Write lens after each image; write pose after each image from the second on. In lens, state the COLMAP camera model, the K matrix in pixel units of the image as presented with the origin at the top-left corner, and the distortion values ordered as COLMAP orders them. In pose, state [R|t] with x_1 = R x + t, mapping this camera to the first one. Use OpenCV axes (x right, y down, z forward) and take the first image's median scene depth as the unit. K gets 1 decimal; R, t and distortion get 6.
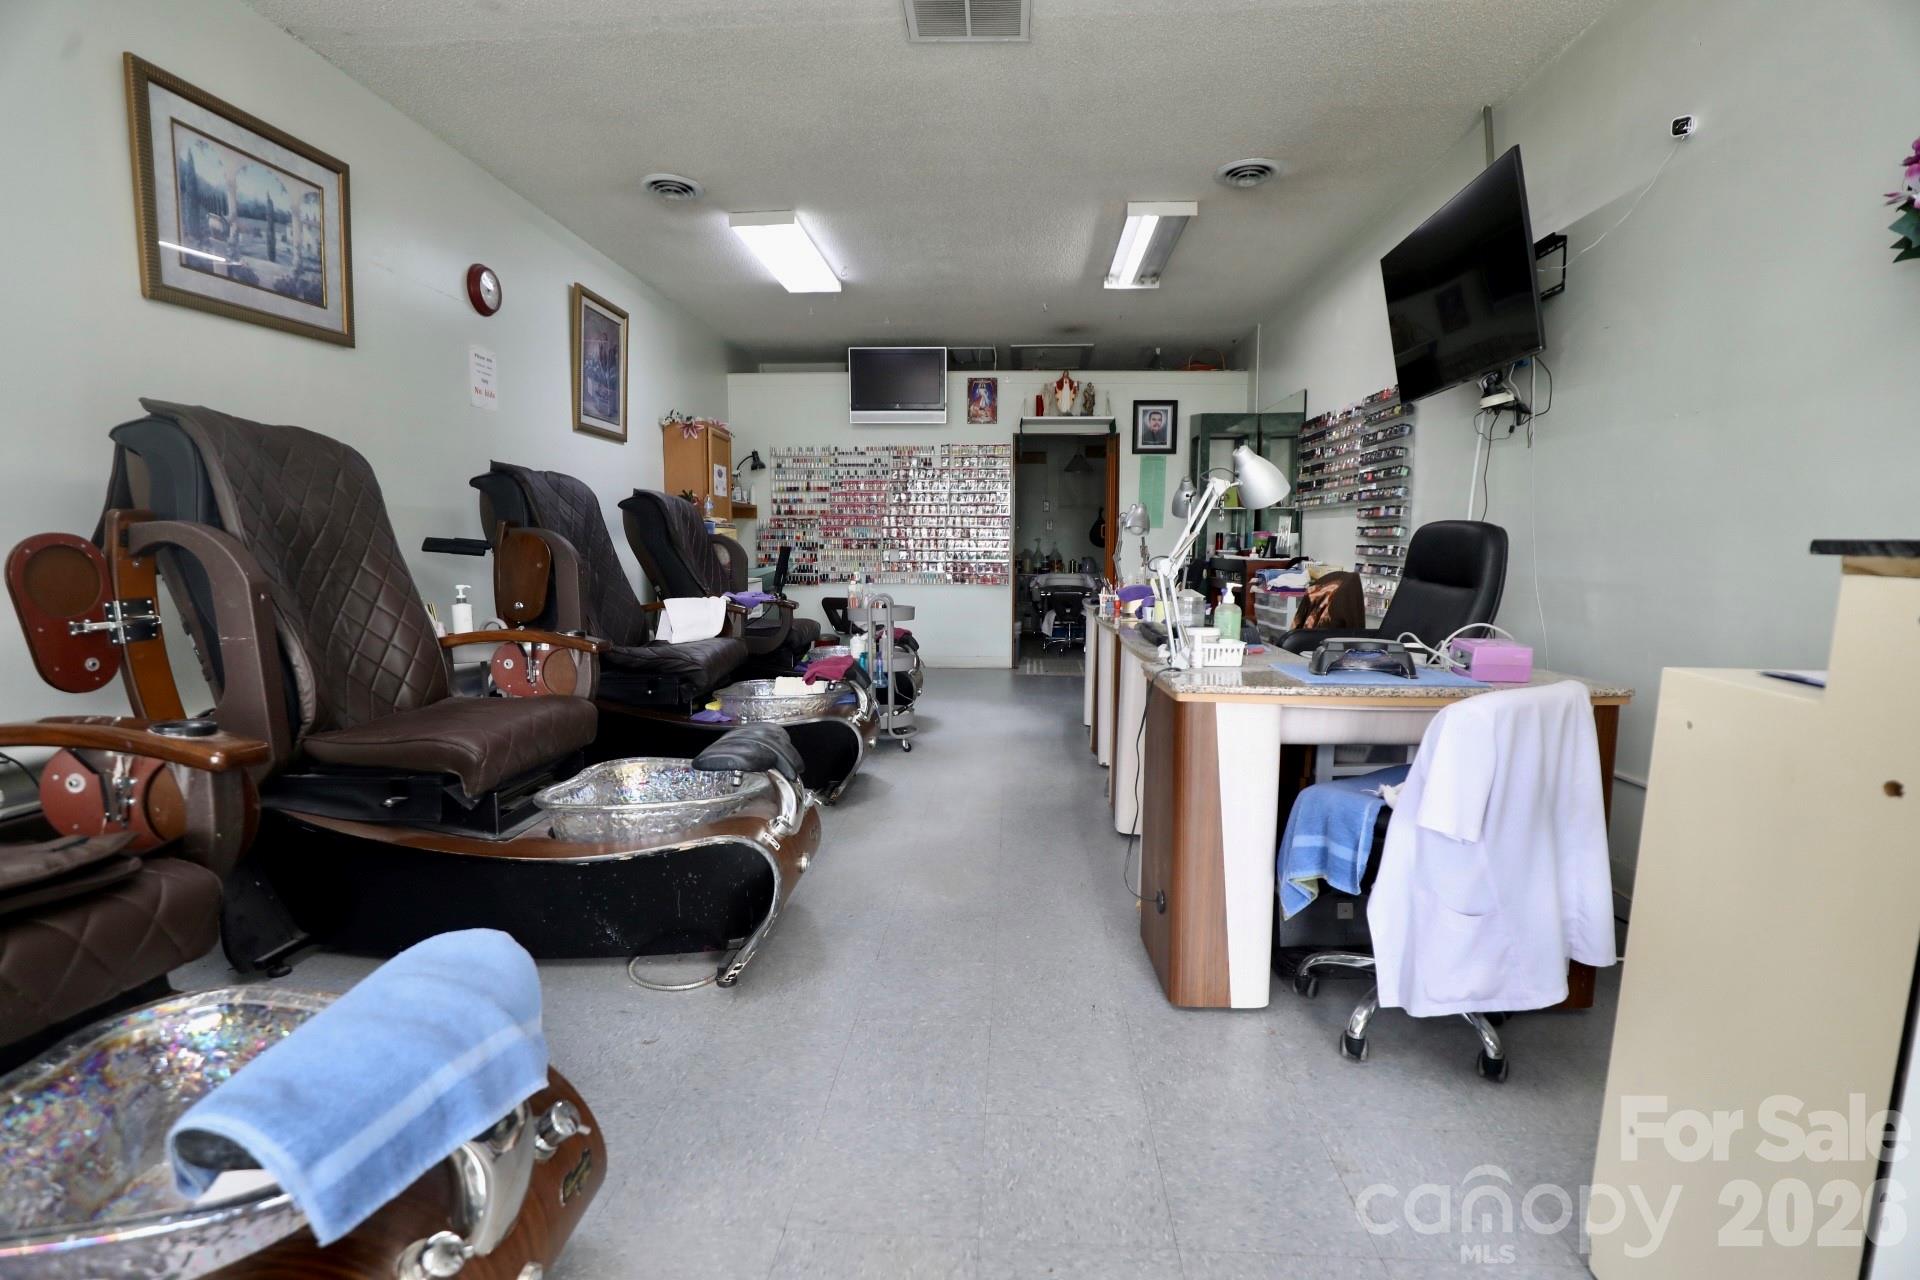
lens RADIAL K [[875.7, 0, 963.1], [0, 875.7, 642.8], [0, 0, 1]] dist [-0.034087, 0.005461]
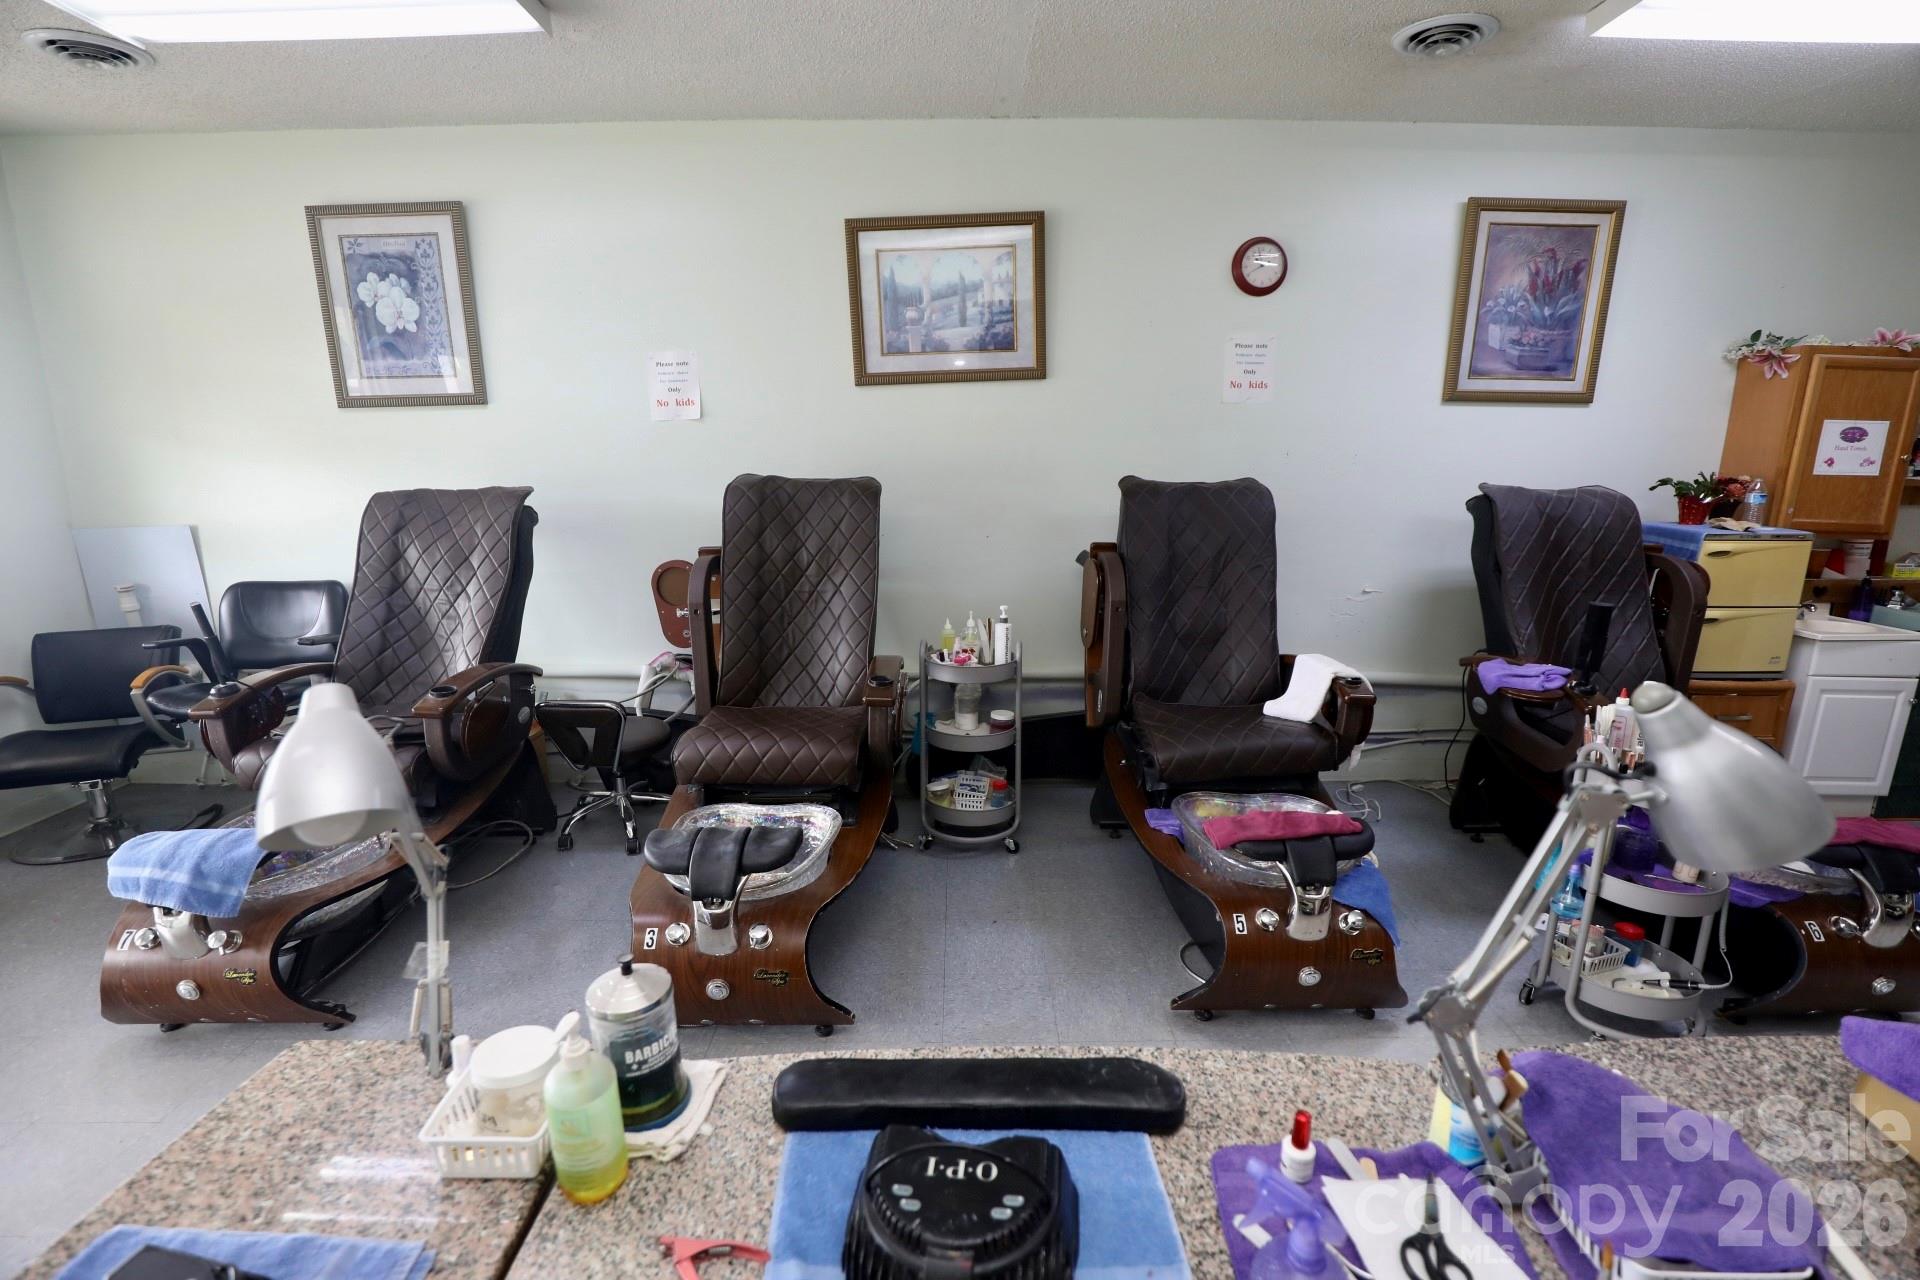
lens RADIAL K [[875.7, 0, 961.7], [0, 875.7, 644.2], [0, 0, 1]] dist [-0.034087, 0.005461]
pose [[0.060875, 0.226442, -0.972121, 0.517606], [-0.111401, 0.969383, 0.218828, -0.267678], [0.991909, 0.094974, 0.084237, 0.907300]]
